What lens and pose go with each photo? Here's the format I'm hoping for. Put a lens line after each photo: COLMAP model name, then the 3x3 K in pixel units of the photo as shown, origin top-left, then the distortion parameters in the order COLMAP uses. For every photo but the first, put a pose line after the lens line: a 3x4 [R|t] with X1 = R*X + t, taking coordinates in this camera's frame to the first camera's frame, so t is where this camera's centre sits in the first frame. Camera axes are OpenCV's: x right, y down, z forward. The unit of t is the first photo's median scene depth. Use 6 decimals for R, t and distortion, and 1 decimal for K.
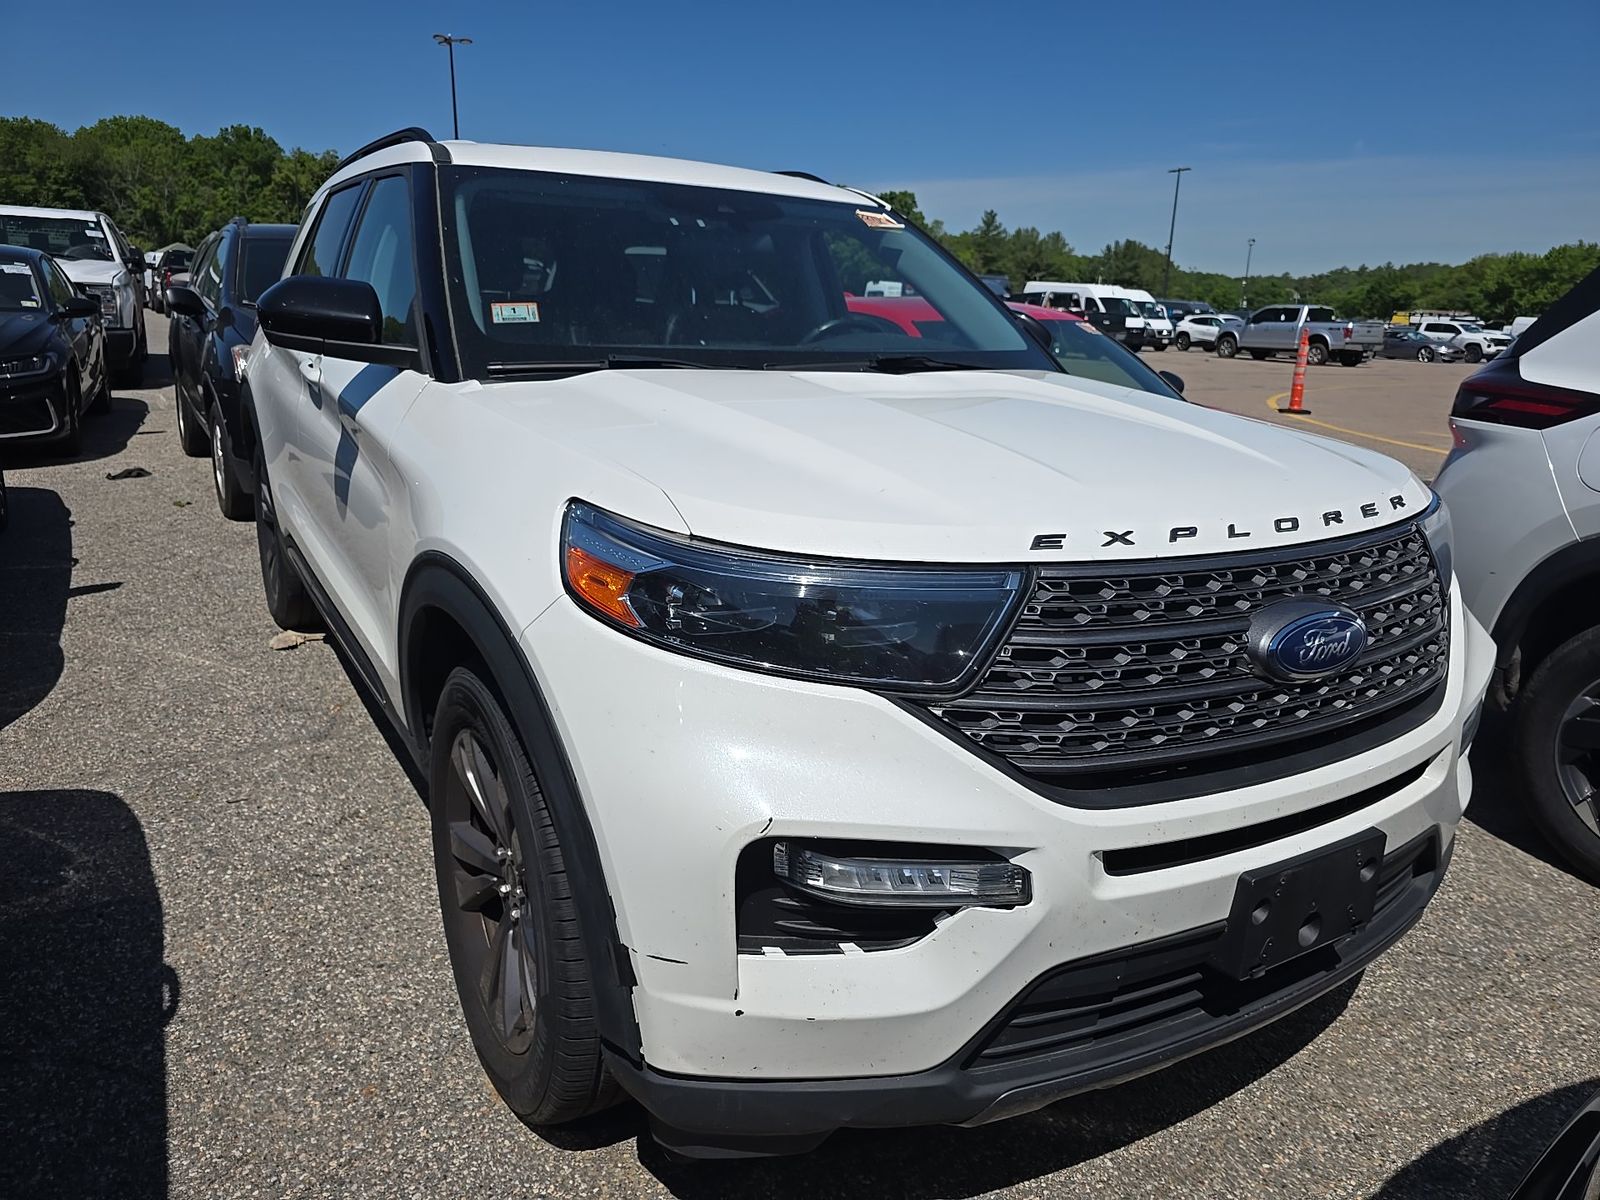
lens RADIAL K [[1095.6, 0, 832.0], [0, 1095.6, 595.2], [0, 0, 1]] dist [0.051306, -0.040221]
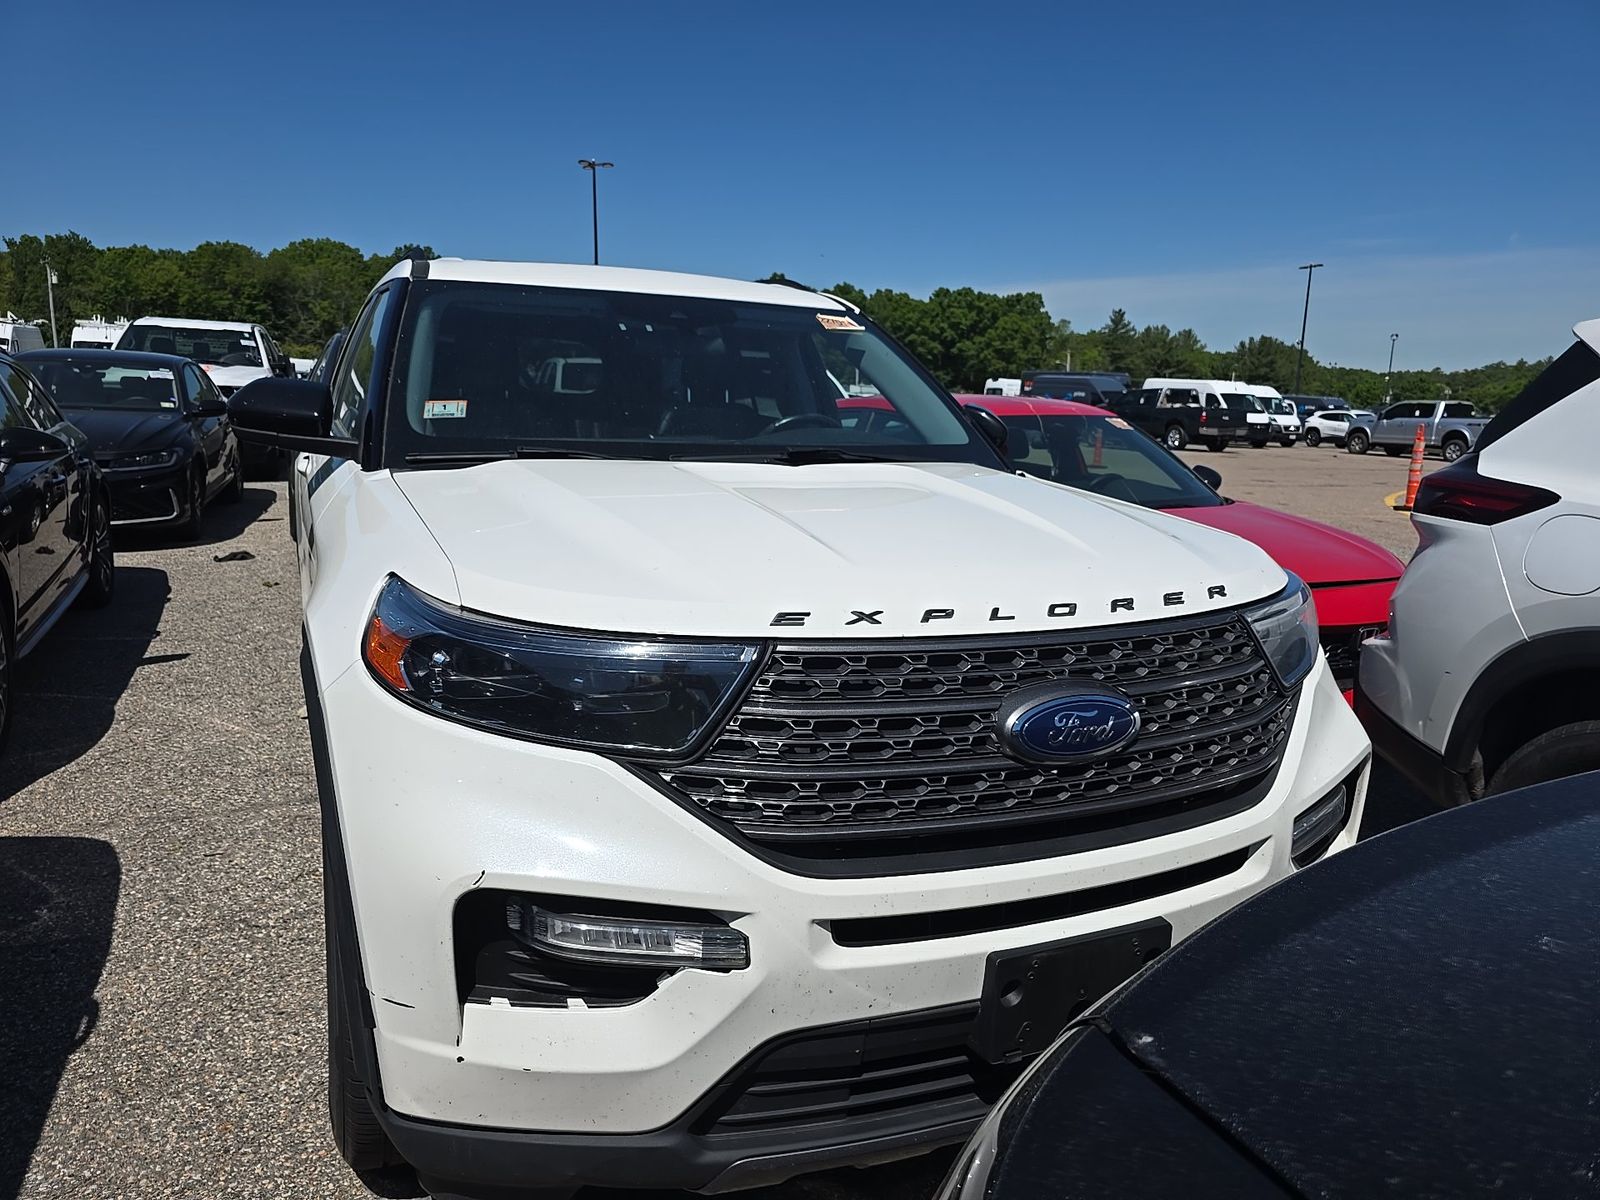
lens RADIAL K [[1095.6, 0, 832.0], [0, 1095.6, 595.2], [0, 0, 1]] dist [0.051306, -0.040221]
pose [[0.992929, 0.016700, -0.117528, 0.234042], [-0.026548, 0.996218, -0.082732, 0.009382], [0.115702, 0.085267, 0.989617, -0.026818]]
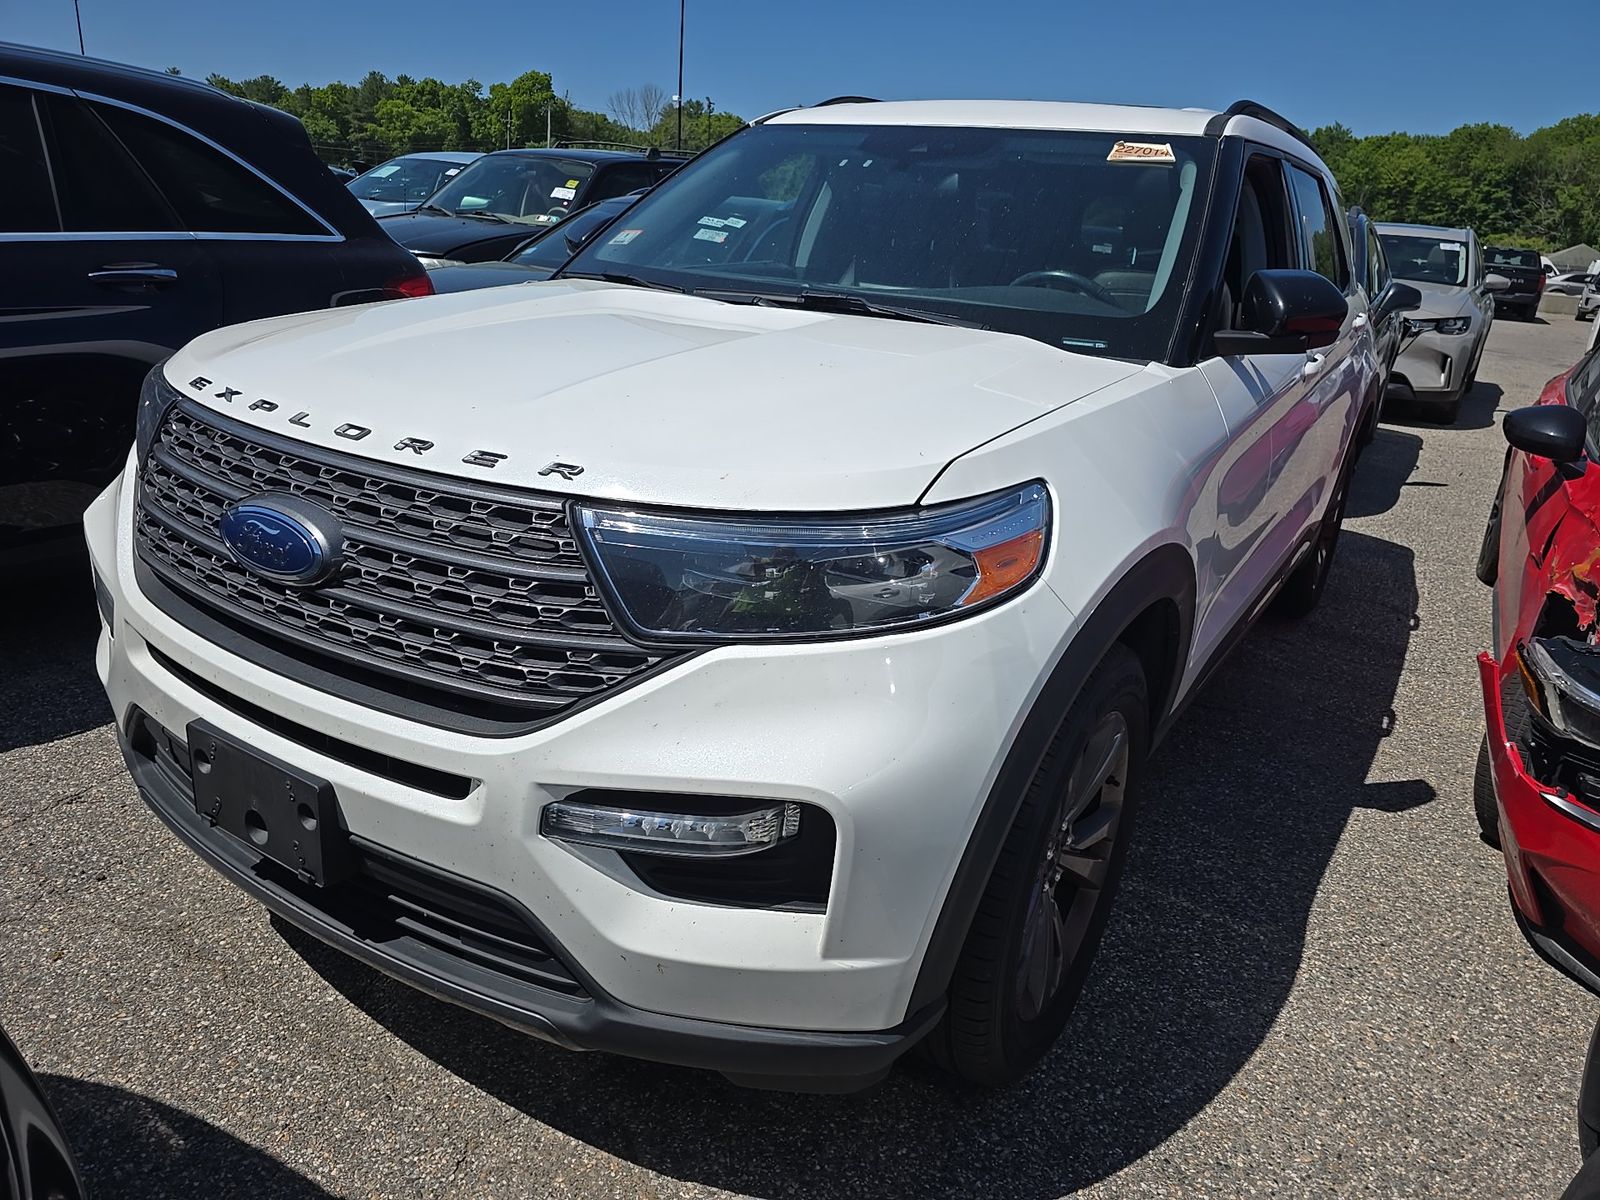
lens RADIAL K [[1125.7, 0, 842.0], [0, 1125.7, 606.4], [0, 0, 1]] dist [0.042112, -0.029202]
pose [[0.425458, 0.290189, -0.857190, 1.069052], [-0.292760, 0.940397, 0.173048, -0.156187], [0.856316, 0.177327, 0.485056, 0.668128]]
